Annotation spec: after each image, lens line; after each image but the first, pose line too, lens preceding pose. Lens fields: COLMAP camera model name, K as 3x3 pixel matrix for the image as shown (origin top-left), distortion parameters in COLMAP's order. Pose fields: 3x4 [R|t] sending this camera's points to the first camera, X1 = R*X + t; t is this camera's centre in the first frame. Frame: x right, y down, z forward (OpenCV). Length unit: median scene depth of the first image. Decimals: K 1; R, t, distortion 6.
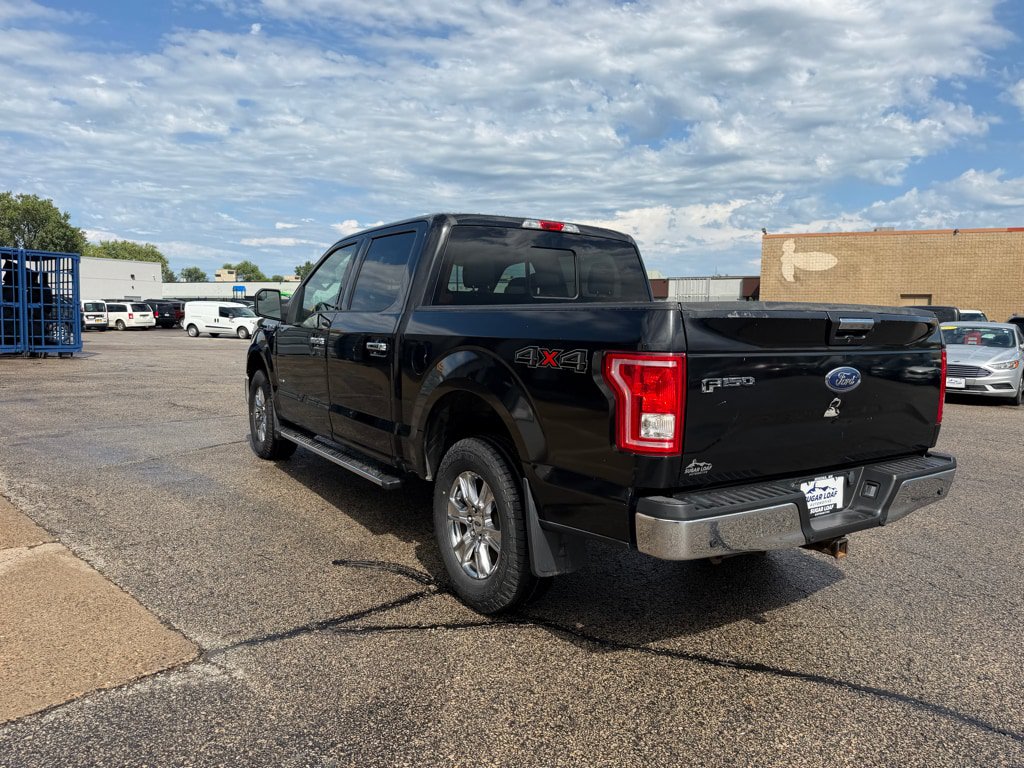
lens RADIAL K [[751.1, 0, 501.1], [0, 751.1, 376.5], [0, 0, 1]] dist [0.027768, -0.038977]
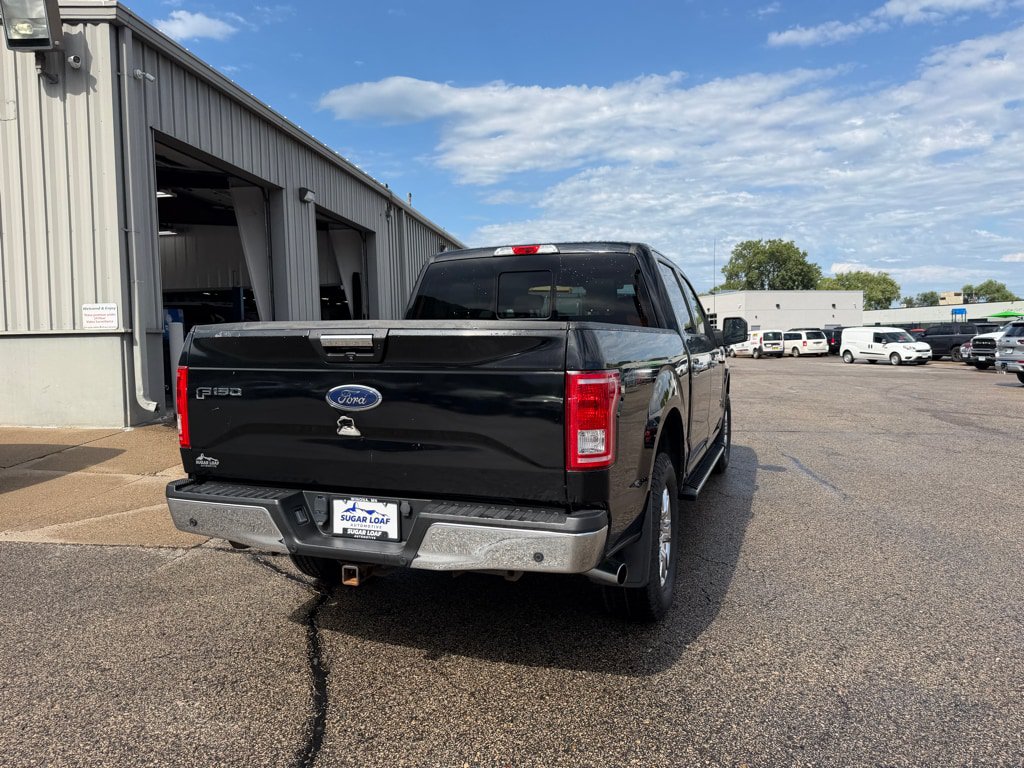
lens RADIAL K [[751.1, 0, 536.7], [0, 751.1, 375.2], [0, 0, 1]] dist [0.027768, -0.038977]
pose [[0.570369, 0.018912, -0.821171, 0.091635], [-0.050273, 0.998664, -0.011919, -0.001660], [0.819848, 0.048081, 0.570558, 0.043123]]
